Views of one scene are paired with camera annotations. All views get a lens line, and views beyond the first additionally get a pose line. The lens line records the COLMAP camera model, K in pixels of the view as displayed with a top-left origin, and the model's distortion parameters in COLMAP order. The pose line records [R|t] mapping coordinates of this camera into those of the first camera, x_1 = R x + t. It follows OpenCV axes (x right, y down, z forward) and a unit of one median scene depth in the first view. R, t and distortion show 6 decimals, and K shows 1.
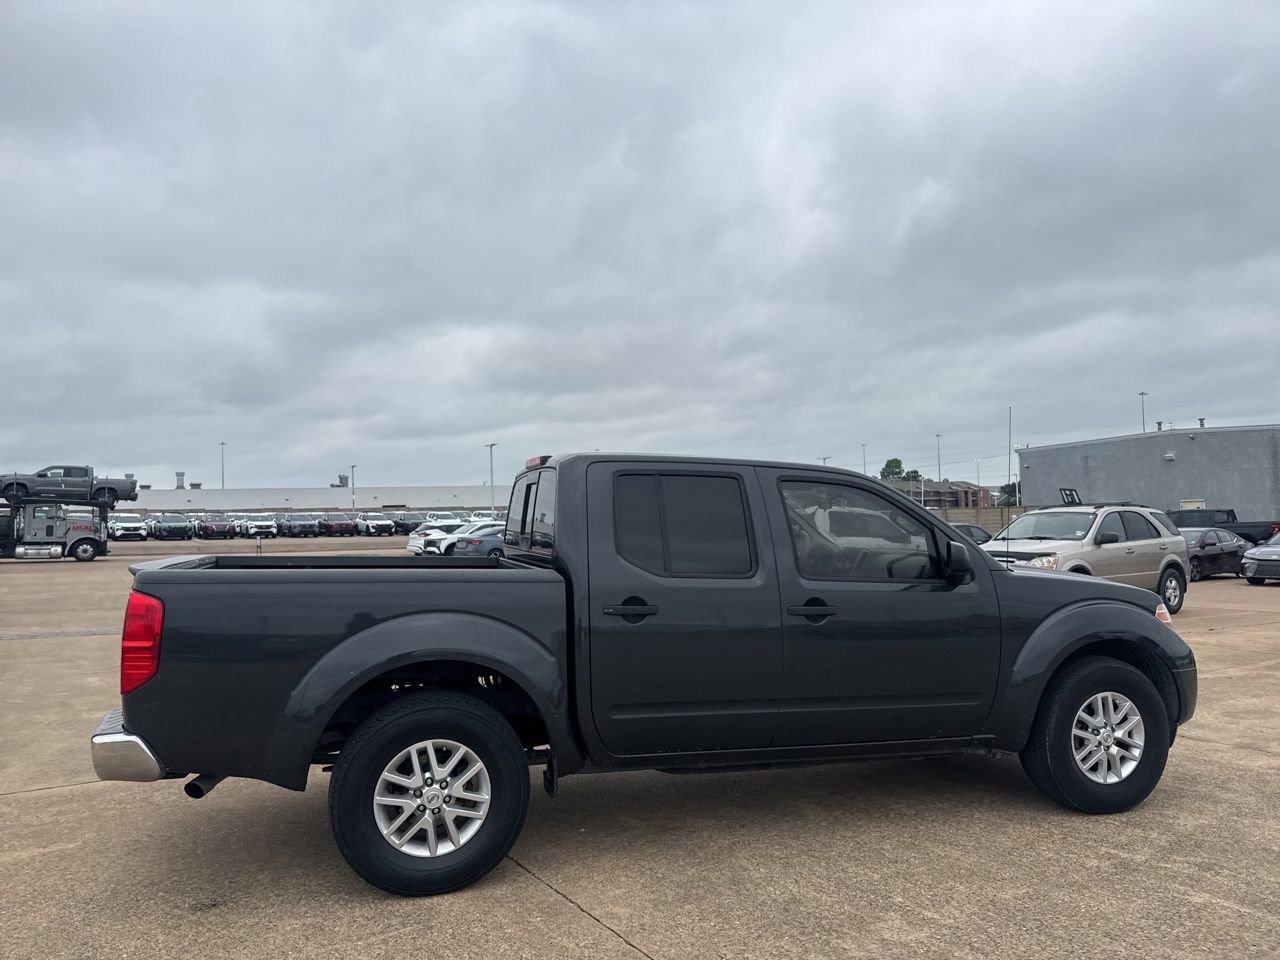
lens RADIAL K [[900.2, 0, 633.6], [0, 900.2, 475.7], [0, 0, 1]] dist [0.031472, -0.033688]
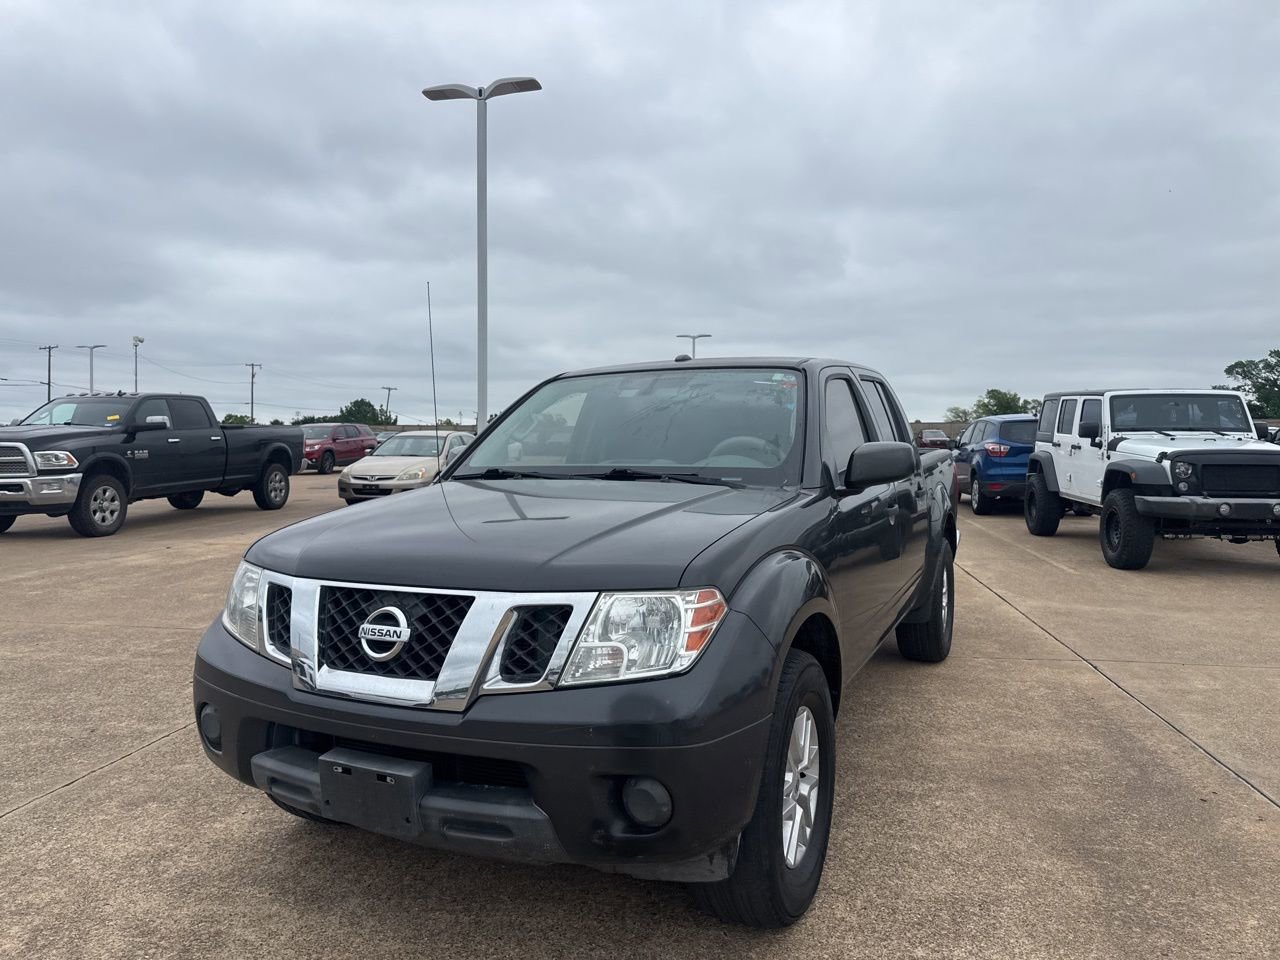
lens RADIAL K [[902.8, 0, 640.0], [0, 902.8, 480.0], [0, 0, 1]] dist [0.046335, -0.053567]
pose [[-0.670356, 0.046576, -0.740576, 1.021066], [0.049458, 0.998613, 0.018036, 0.106161], [0.740389, -0.024537, -0.671730, 1.923963]]
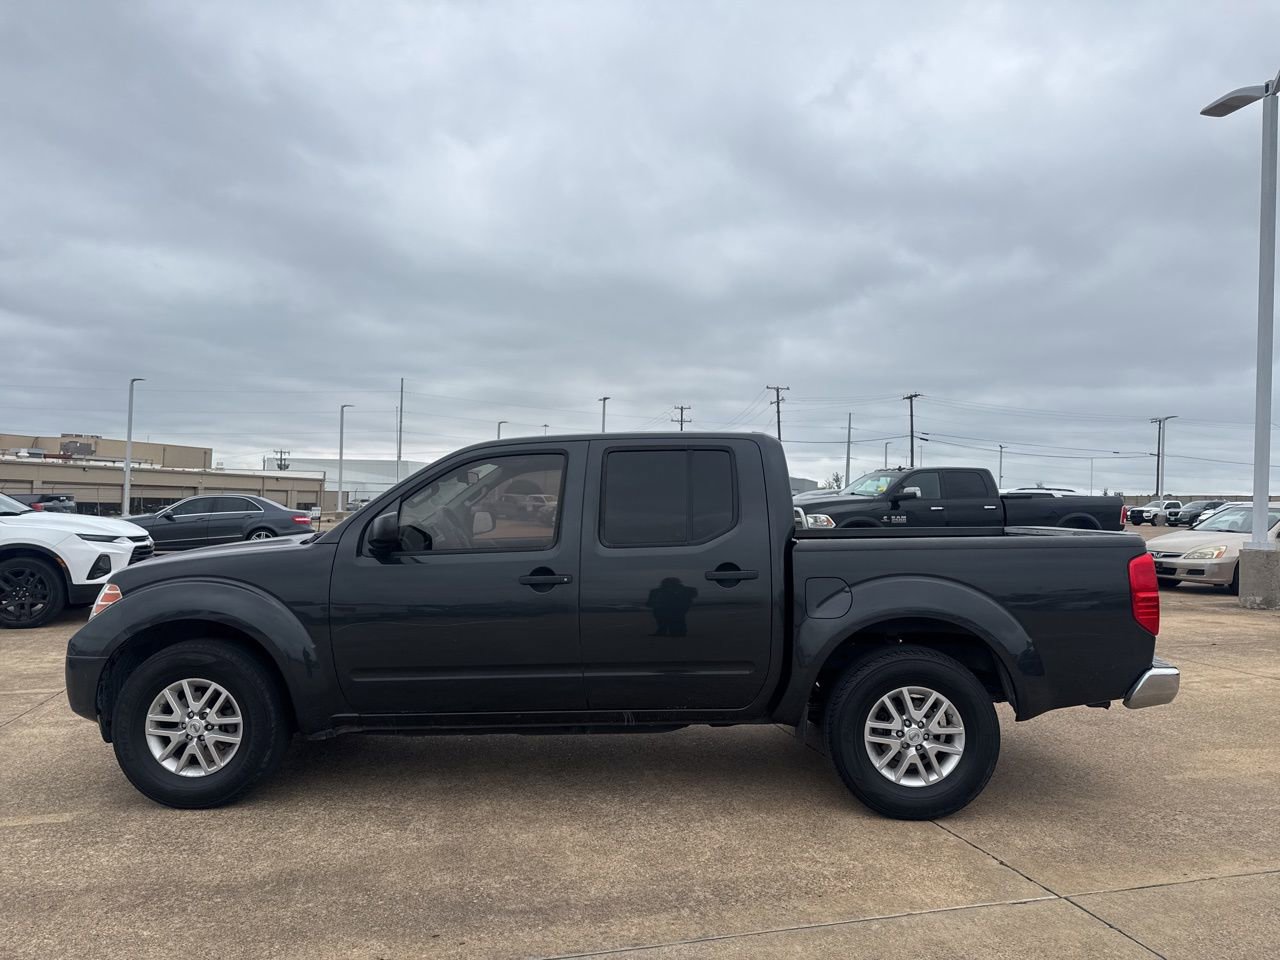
lens RADIAL K [[900.2, 0, 633.6], [0, 900.2, 475.7], [0, 0, 1]] dist [0.031472, -0.033688]
pose [[-0.951394, 0.007242, 0.307892, -0.340435], [-0.019024, 0.996433, -0.082221, 0.137001], [-0.307389, -0.084082, -0.947862, 2.408962]]
